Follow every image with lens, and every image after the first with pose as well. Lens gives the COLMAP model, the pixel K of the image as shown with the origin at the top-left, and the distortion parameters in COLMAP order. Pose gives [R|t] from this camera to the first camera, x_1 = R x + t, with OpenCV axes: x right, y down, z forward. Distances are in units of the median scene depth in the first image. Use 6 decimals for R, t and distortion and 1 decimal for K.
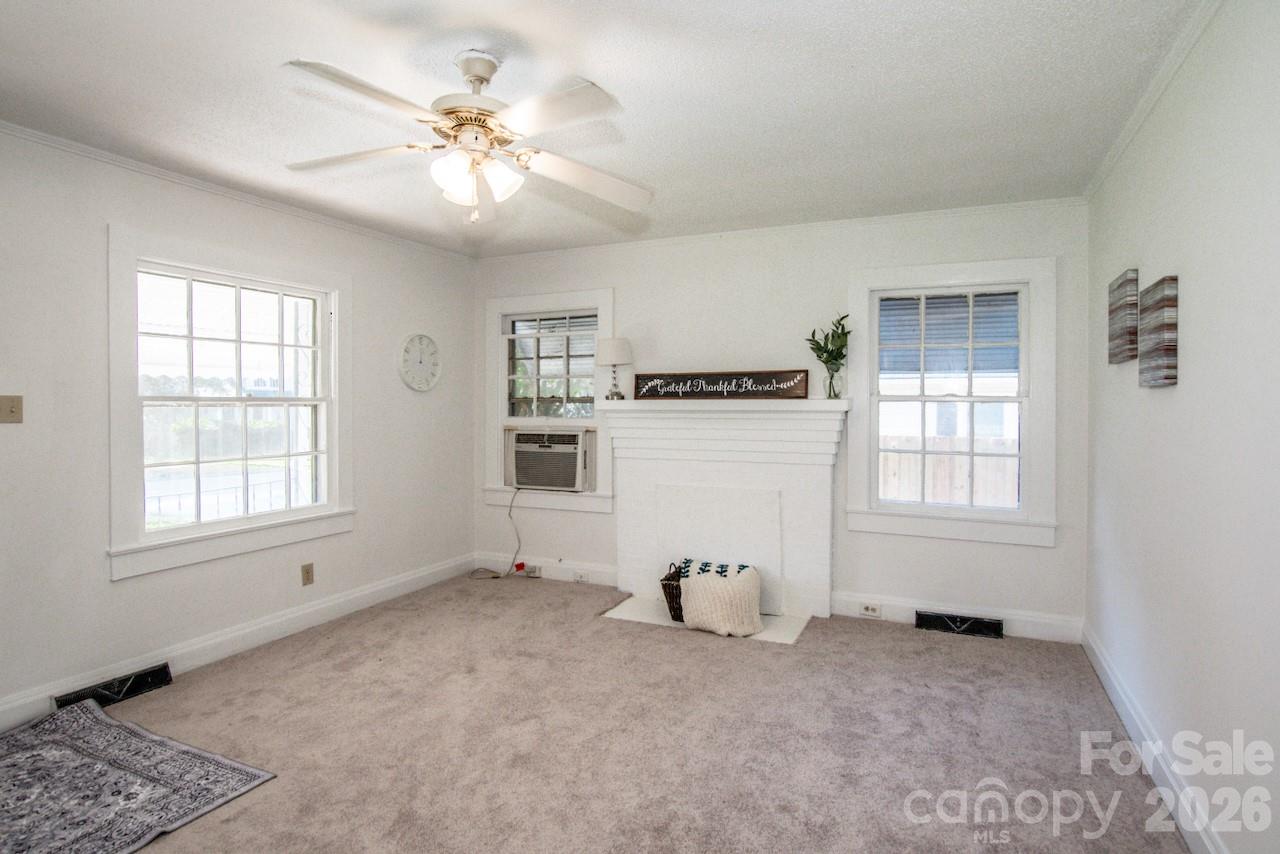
lens RADIAL K [[683.7, 0, 643.6], [0, 683.7, 410.3], [0, 0, 1]] dist [-0.027644, 0.006053]
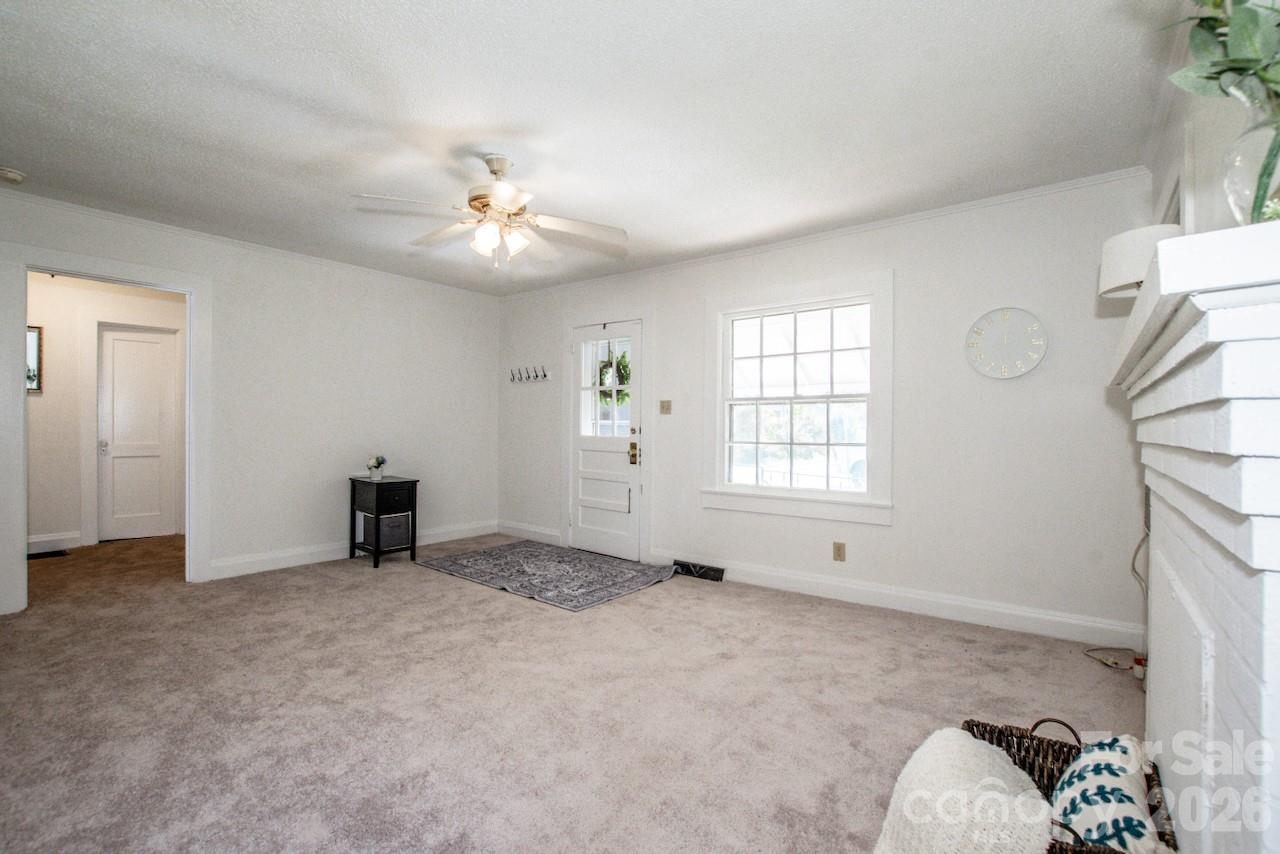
lens RADIAL K [[582.7, 0, 640.0], [0, 582.7, 427.0], [0, 0, 1]] dist [-0.033674, 0.000324]
pose [[-0.235291, -0.004076, -0.971916, 0.535259], [-0.016055, 0.999871, -0.000307, 0.041780], [0.971792, 0.015532, -0.235326, 0.931357]]
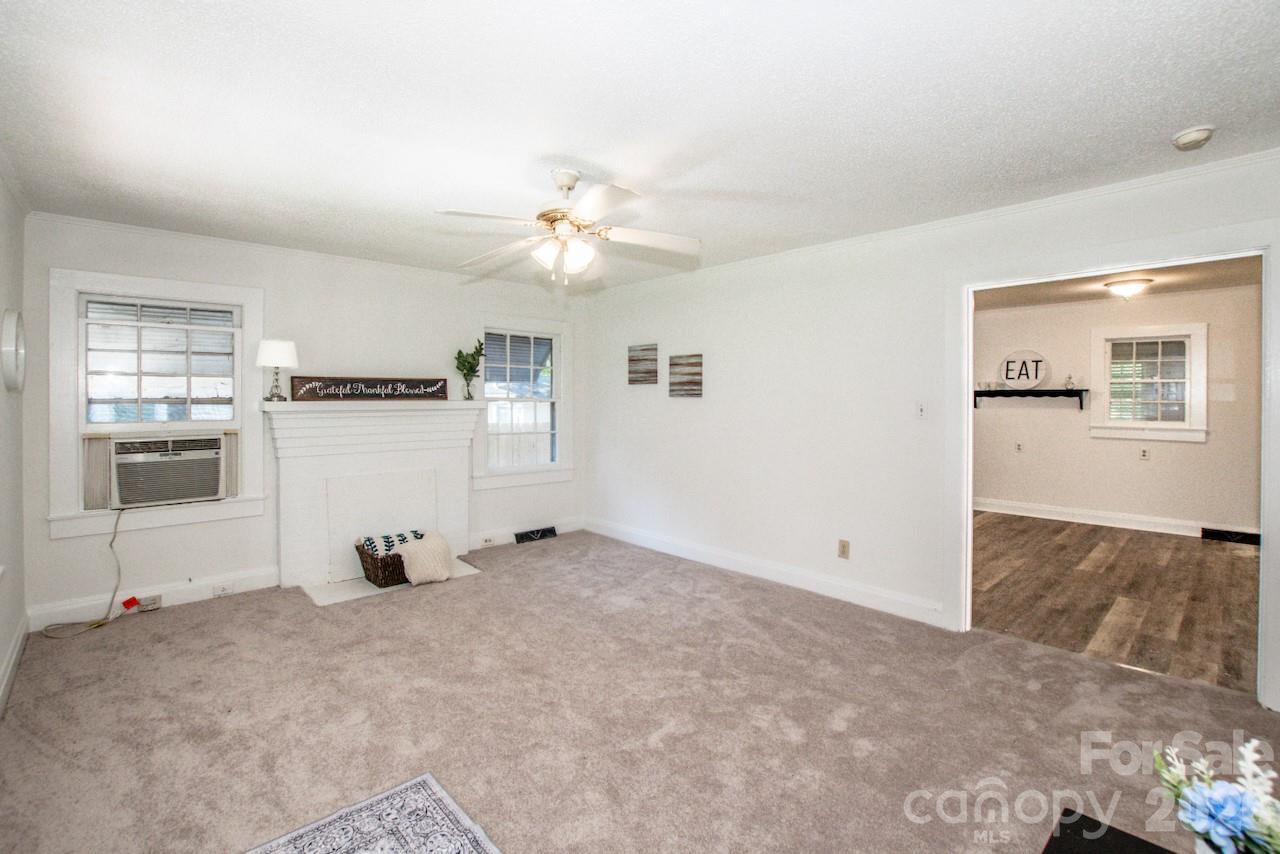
lens RADIAL K [[582.7, 0, 636.0], [0, 582.7, 396.9], [0, 0, 1]] dist [-0.032537, 0.000308]
pose [[0.377374, -0.000048, 0.926061, -0.769381], [0.006117, 0.999978, -0.002440, -0.019616], [-0.926041, 0.006586, 0.377366, 0.228921]]
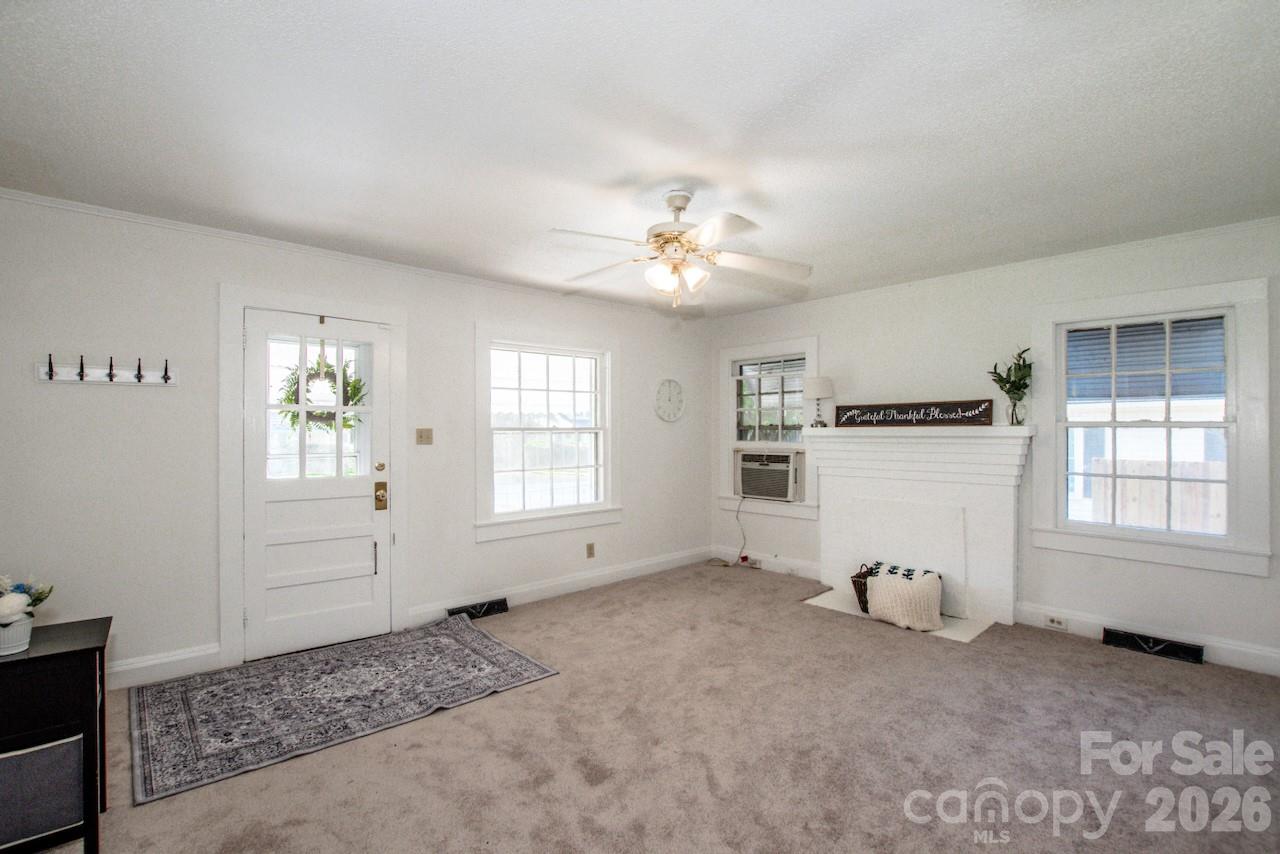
lens RADIAL K [[582.7, 0, 640.0], [0, 582.7, 427.0], [0, 0, 1]] dist [-0.033674, 0.000324]
pose [[0.914586, -0.006833, -0.404334, 0.104955], [0.002152, 0.999925, -0.012031, -0.004730], [0.404386, 0.010133, 0.914532, -0.092842]]
